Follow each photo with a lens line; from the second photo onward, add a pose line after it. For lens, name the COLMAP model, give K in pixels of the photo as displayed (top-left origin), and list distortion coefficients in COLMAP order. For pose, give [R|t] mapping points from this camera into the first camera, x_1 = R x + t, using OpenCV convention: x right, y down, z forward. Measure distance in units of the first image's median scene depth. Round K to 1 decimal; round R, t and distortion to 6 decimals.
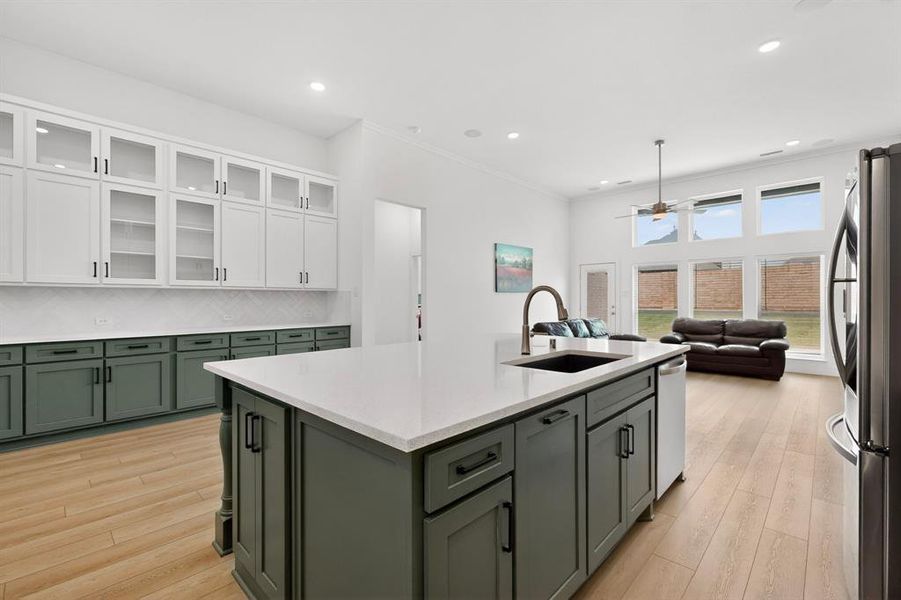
lens RADIAL K [[391.1, 0, 450.7], [0, 391.1, 297.2], [0, 0, 1]] dist [0.003683, 0.000723]
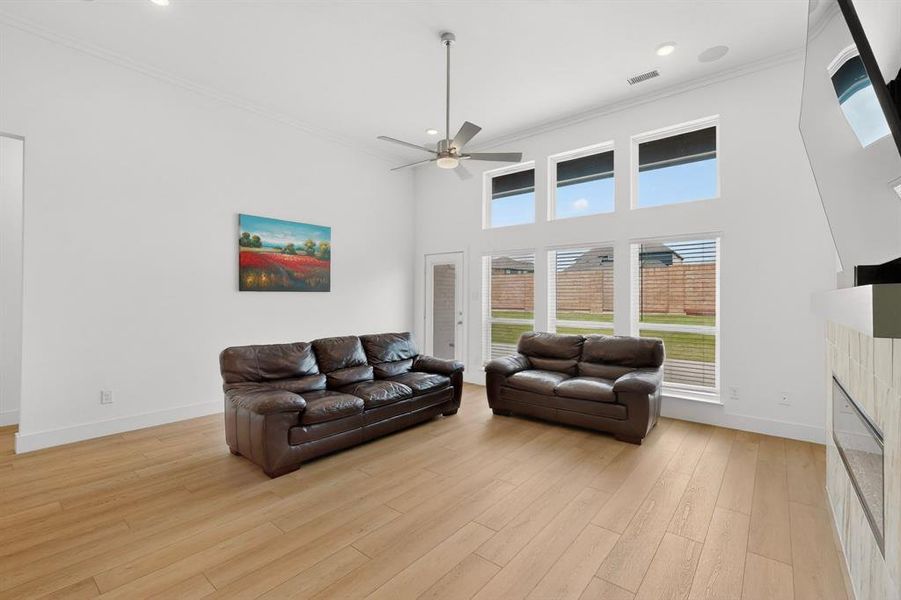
lens RADIAL K [[391.1, 0, 445.6], [0, 391.1, 293.8], [0, 0, 1]] dist [0.003683, 0.000723]
pose [[0.997807, 0.010319, 0.065386, 0.401950], [-0.009787, 0.999916, -0.008452, -0.006395], [-0.065468, 0.007793, 0.997824, 0.339634]]
